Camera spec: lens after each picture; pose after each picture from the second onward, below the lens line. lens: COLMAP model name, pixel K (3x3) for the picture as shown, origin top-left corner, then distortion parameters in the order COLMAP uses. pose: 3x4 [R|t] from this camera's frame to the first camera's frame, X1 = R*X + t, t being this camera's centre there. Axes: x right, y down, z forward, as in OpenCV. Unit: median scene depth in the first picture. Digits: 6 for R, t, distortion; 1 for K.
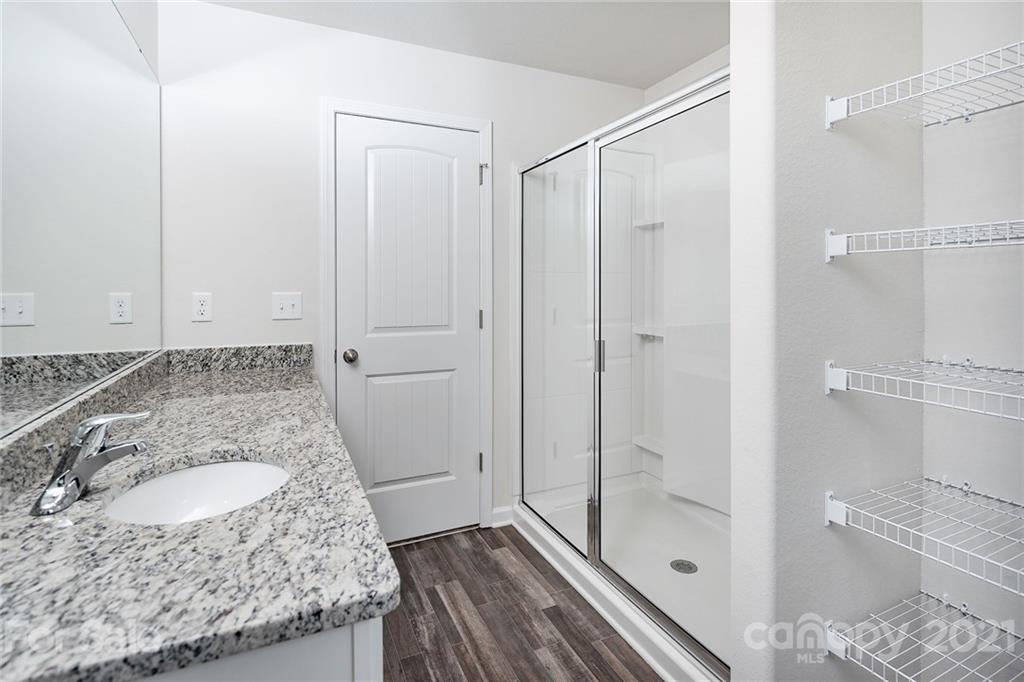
lens RADIAL K [[507.8, 0, 513.9], [0, 507.8, 356.9], [0, 0, 1]] dist [0.001969, -0.000163]
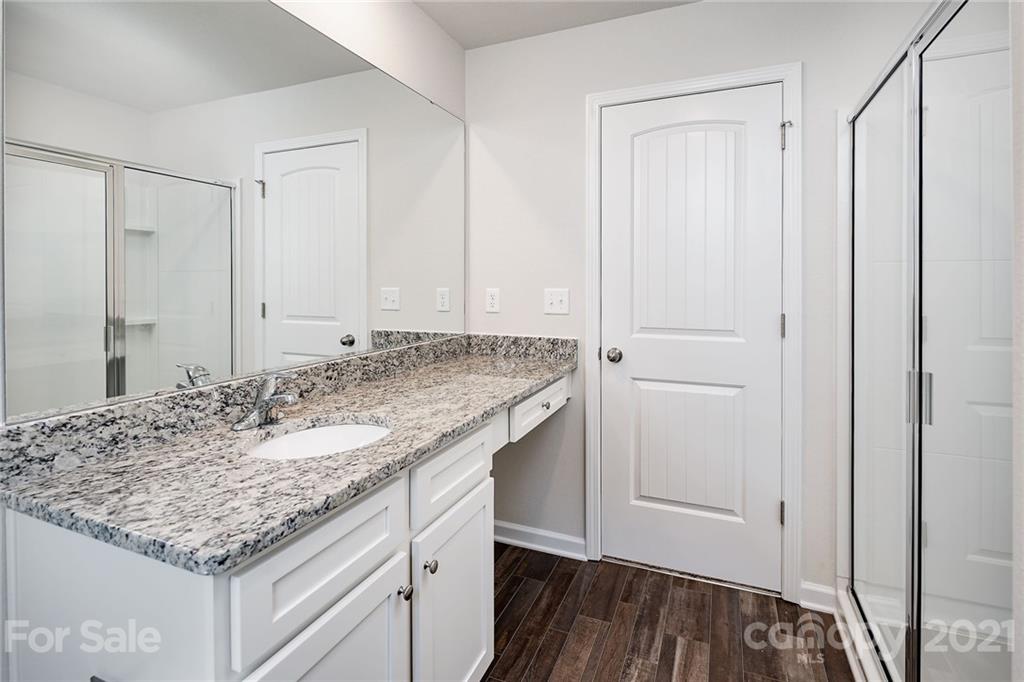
lens RADIAL K [[512.1, 0, 482.2], [0, 512.1, 341.5], [0, 0, 1]] dist [0.001436, -0.000311]
pose [[0.653600, 0.086391, -0.751893, 0.270989], [-0.103515, 0.994332, 0.024264, -0.028192], [0.749727, 0.061973, 0.658838, 0.192470]]
